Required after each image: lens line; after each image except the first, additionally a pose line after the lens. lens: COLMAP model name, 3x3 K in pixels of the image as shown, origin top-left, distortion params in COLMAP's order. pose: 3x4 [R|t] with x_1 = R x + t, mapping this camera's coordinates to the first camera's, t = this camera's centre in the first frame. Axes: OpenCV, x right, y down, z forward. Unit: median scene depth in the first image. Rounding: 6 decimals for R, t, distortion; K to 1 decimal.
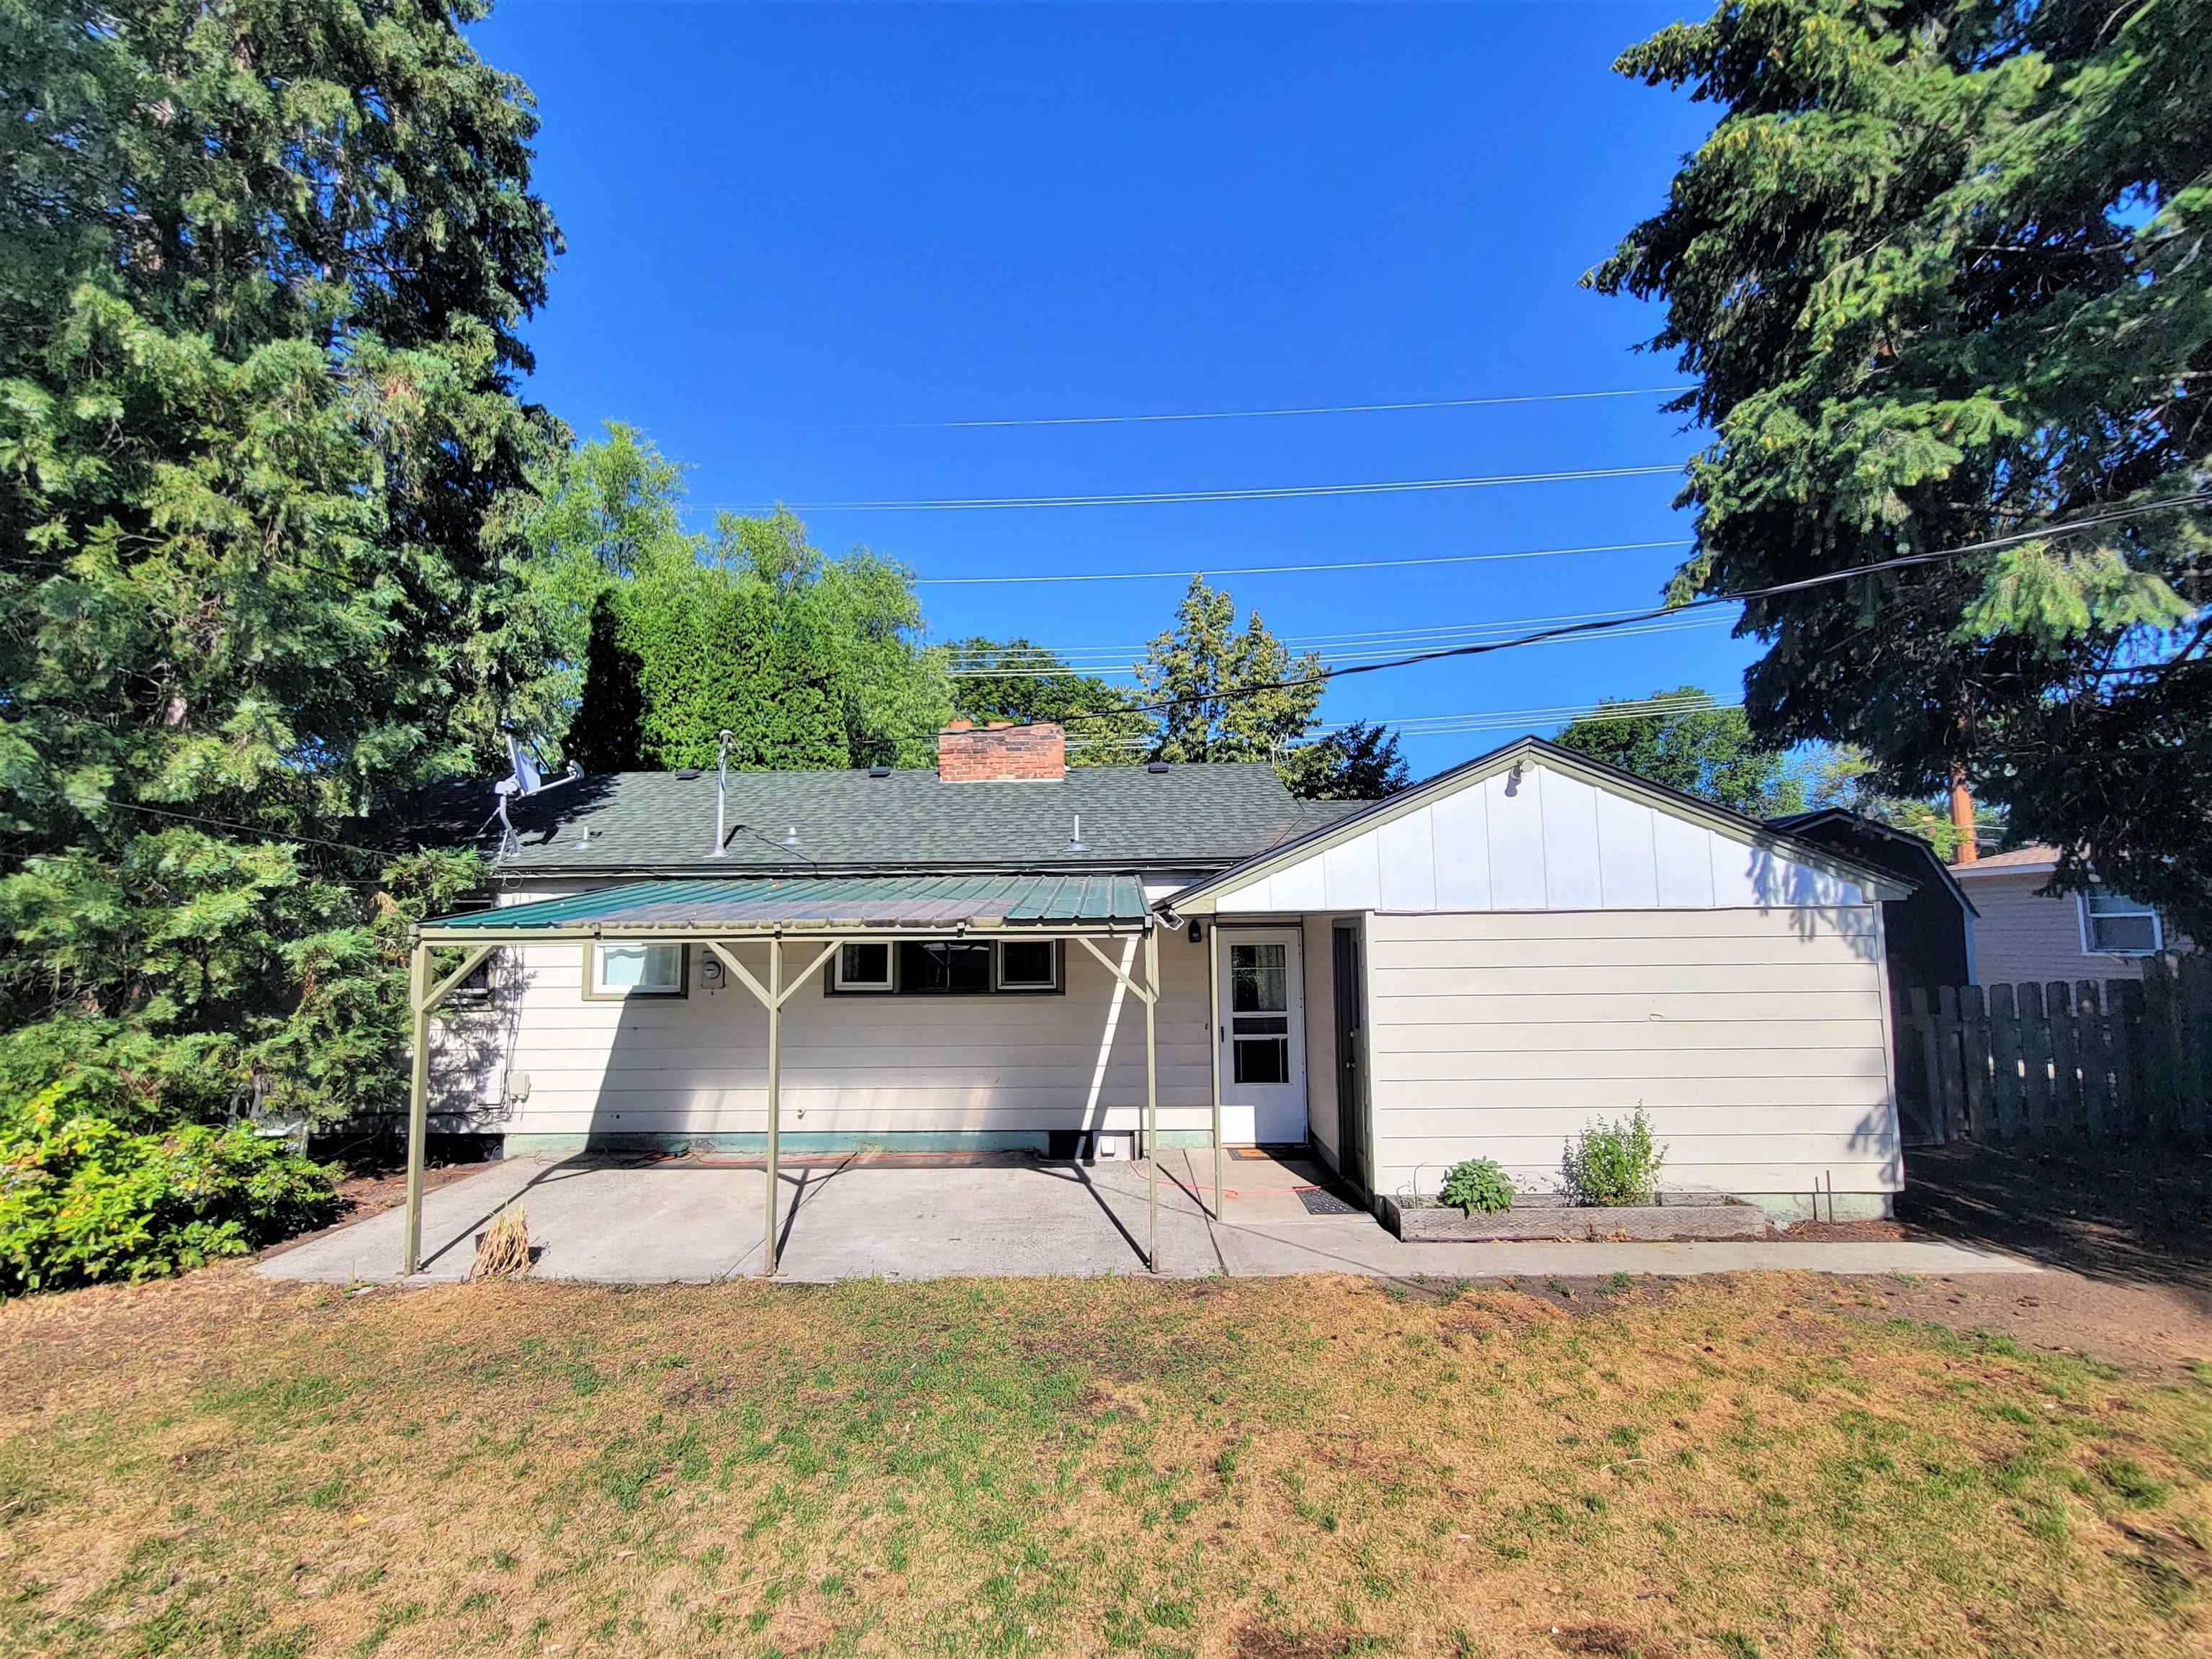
lens RADIAL K [[943.3, 0, 1071.4], [0, 943.3, 844.1], [0, 0, 1]] dist [0.004406, -0.004067]
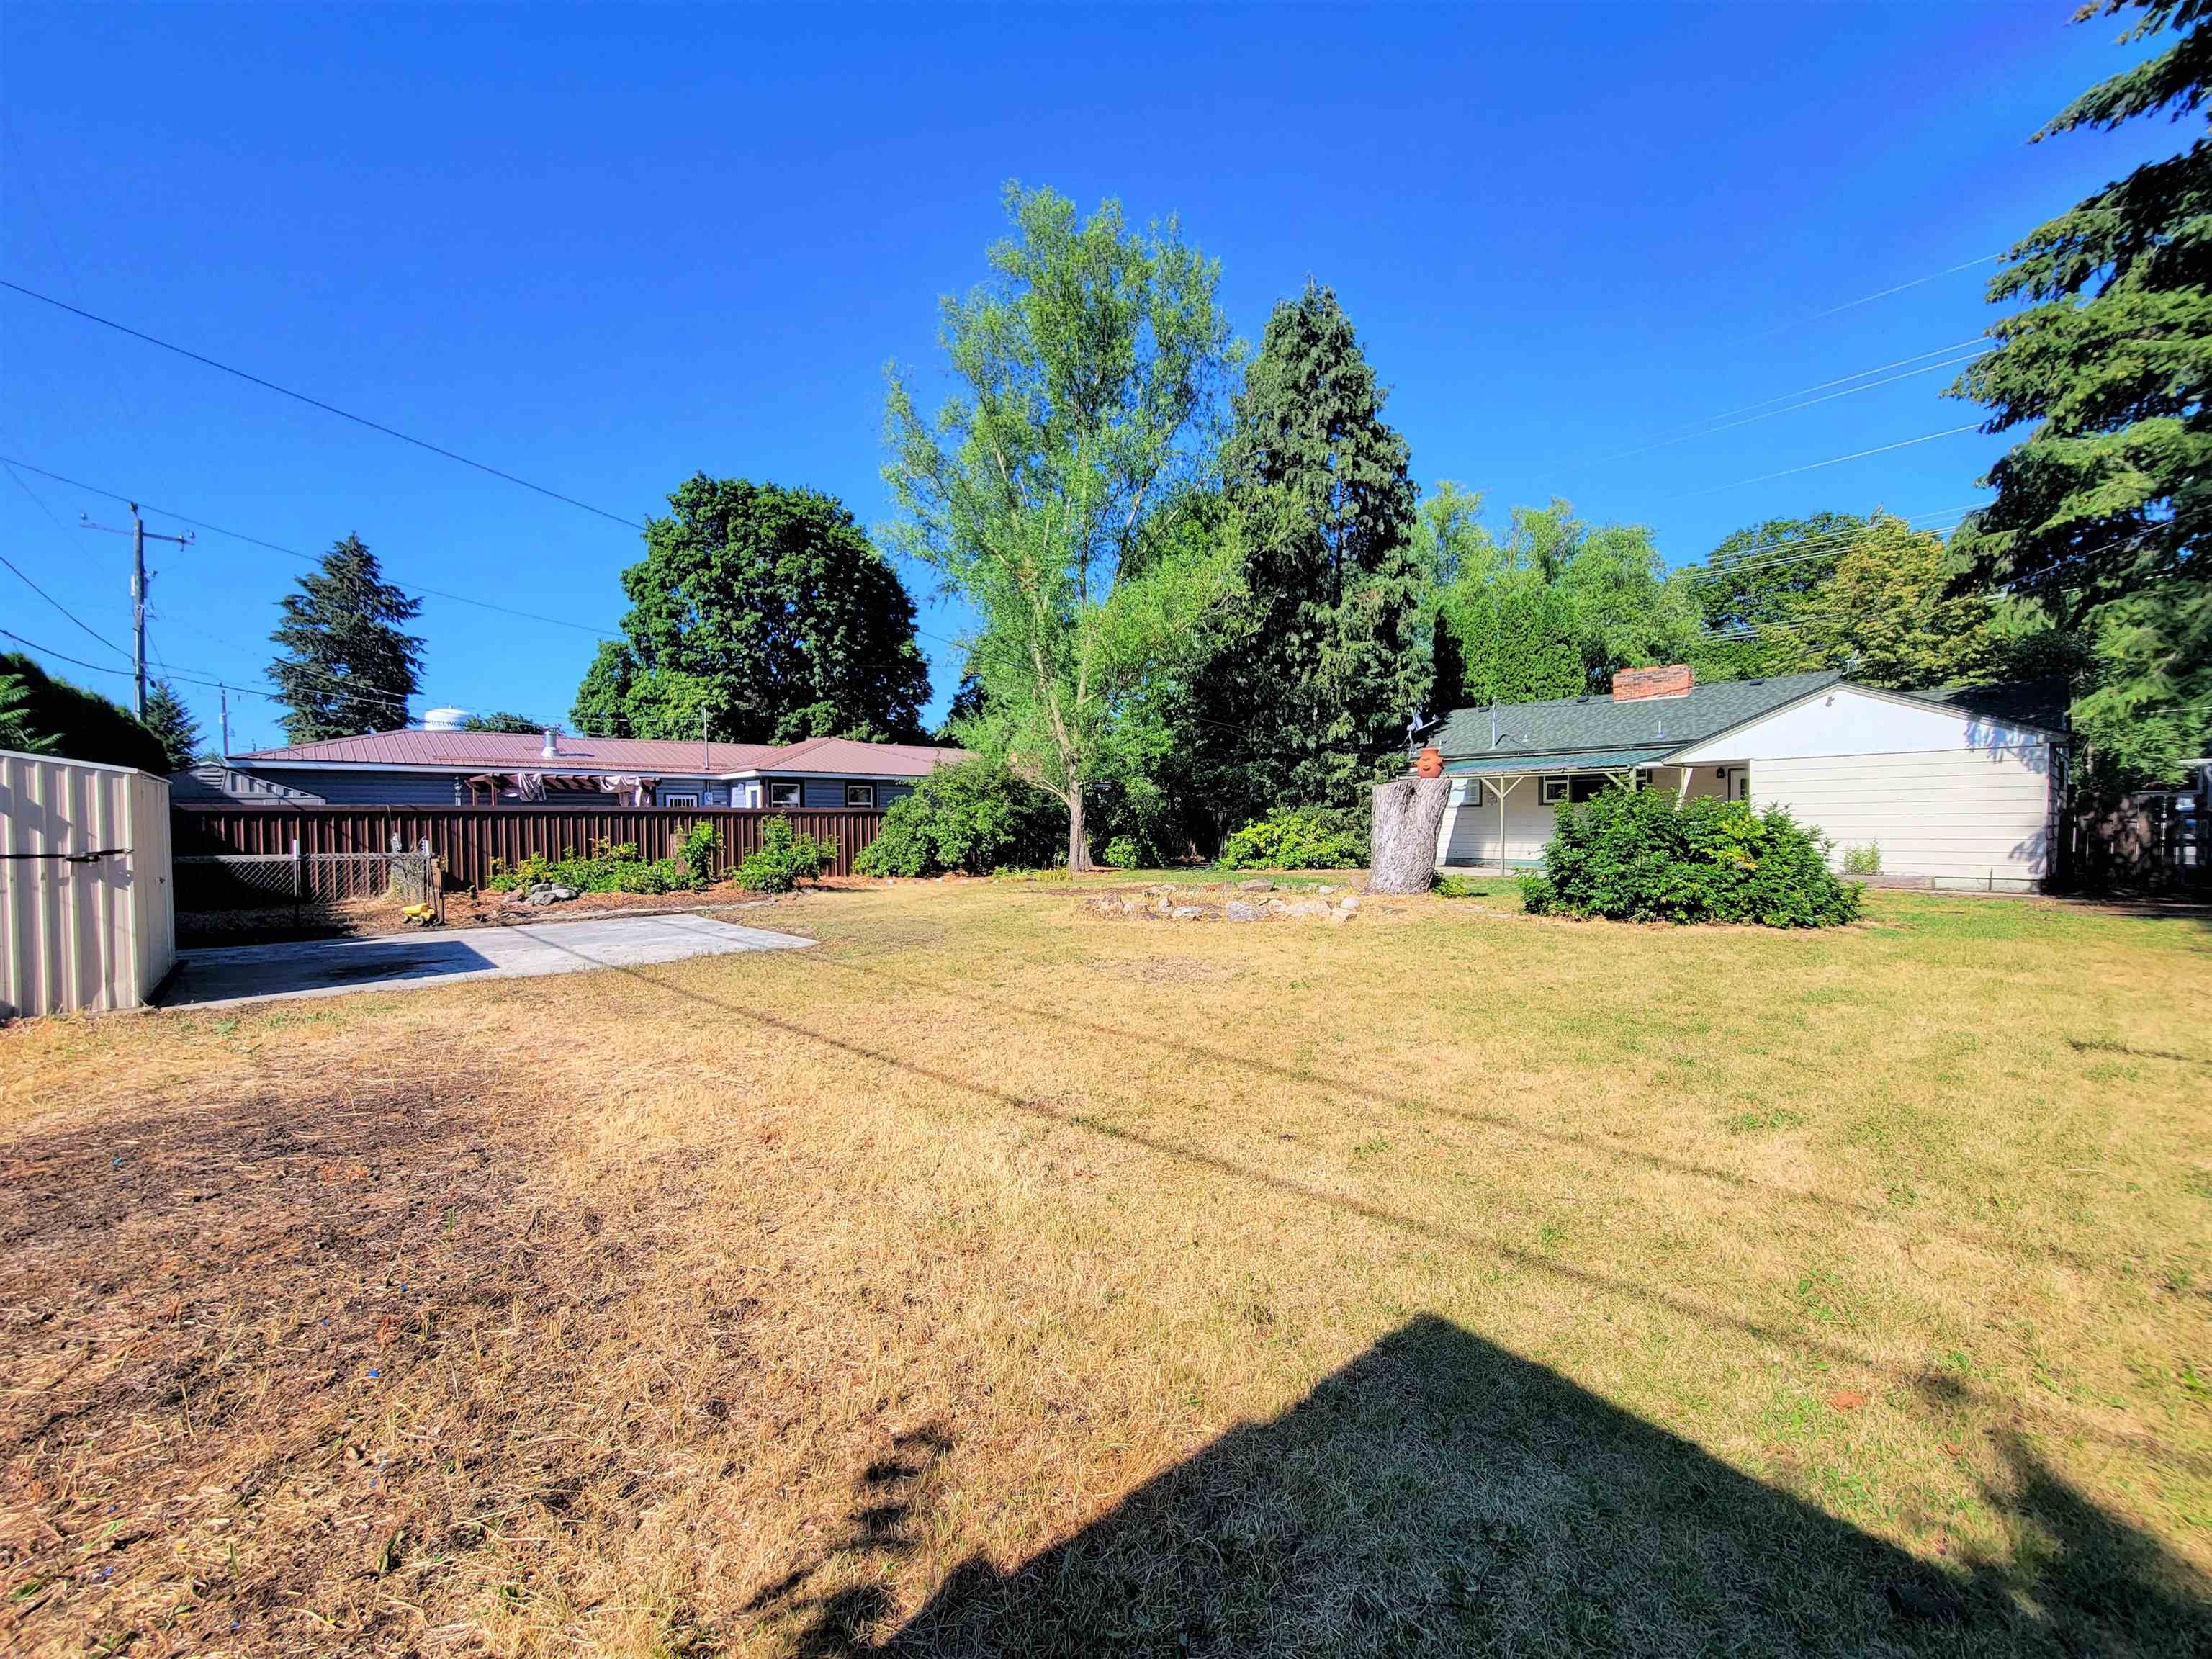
lens RADIAL K [[943.3, 0, 1071.4], [0, 943.3, 844.1], [0, 0, 1]] dist [0.004406, -0.004067]
pose [[0.674553, 0.019834, -0.737960, 0.933028], [0.072074, 0.993094, 0.092572, -0.064234], [0.734700, -0.115632, 0.668465, -1.958197]]
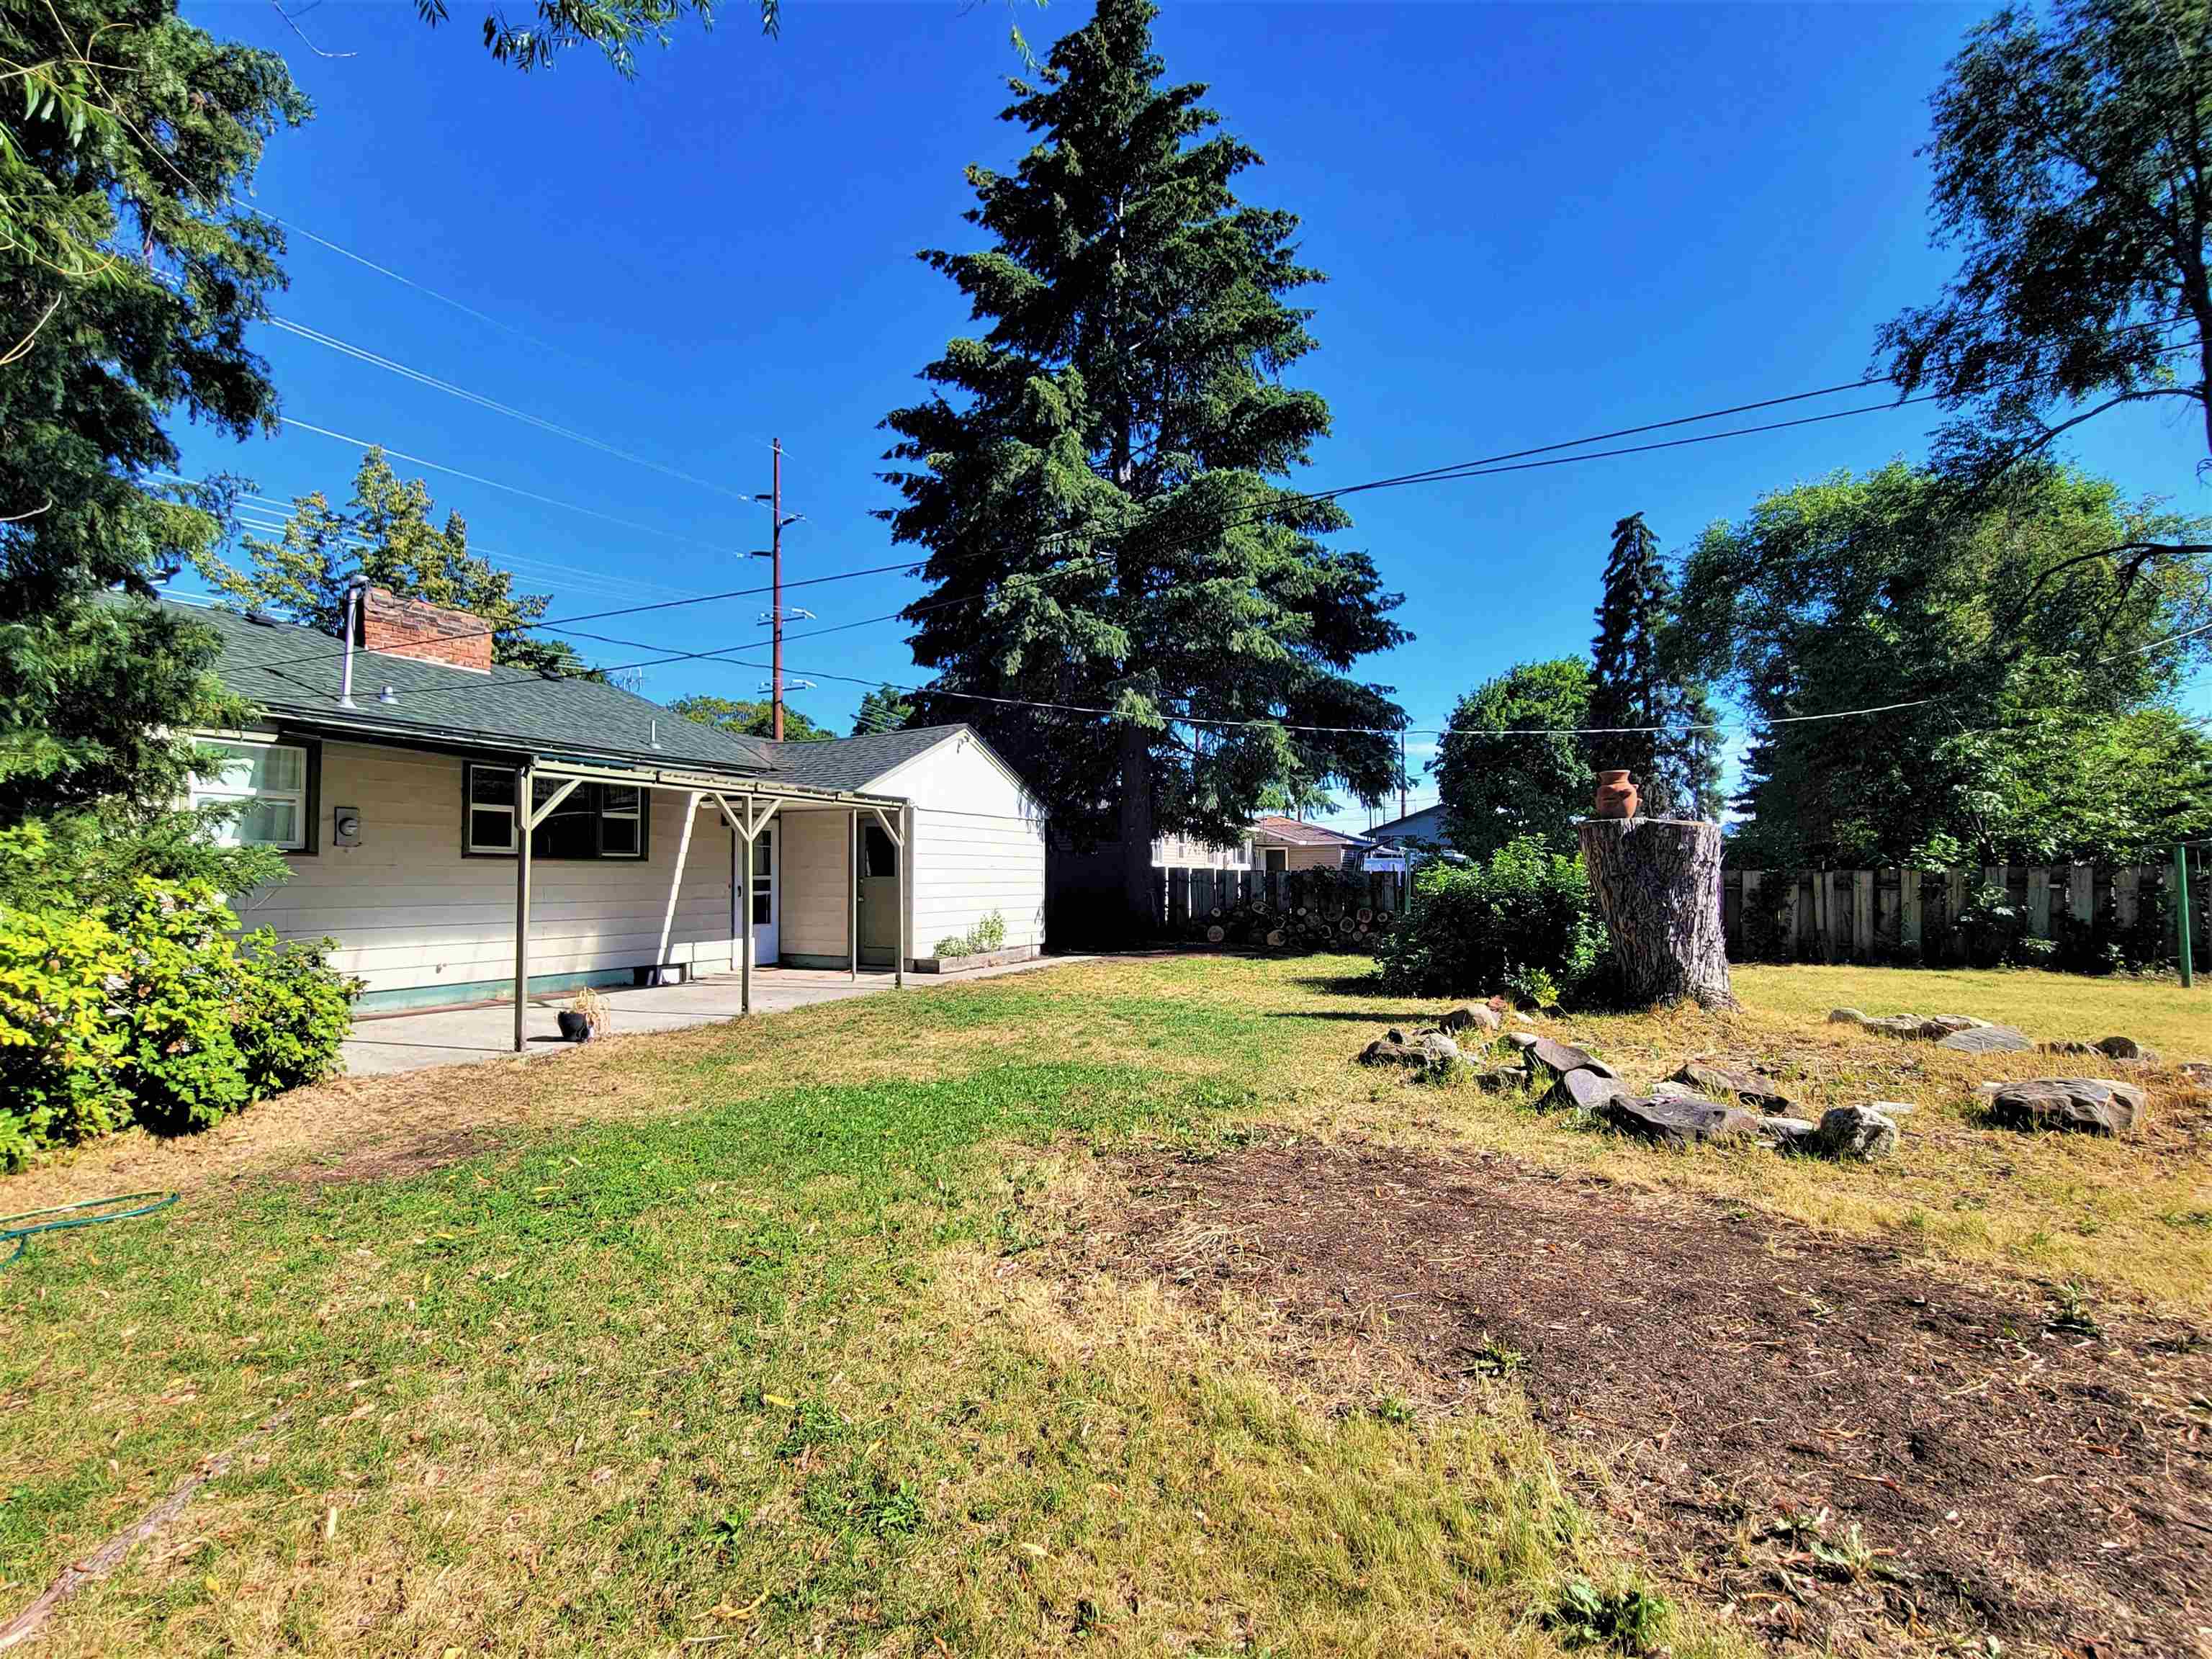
lens RADIAL K [[943.3, 0, 1071.4], [0, 943.3, 844.1], [0, 0, 1]] dist [0.004406, -0.004067]
pose [[0.450897, 0.036389, 0.891834, -1.147759], [-0.088797, 0.996041, 0.004253, 0.105026], [-0.888148, -0.081110, 0.452343, -0.100415]]
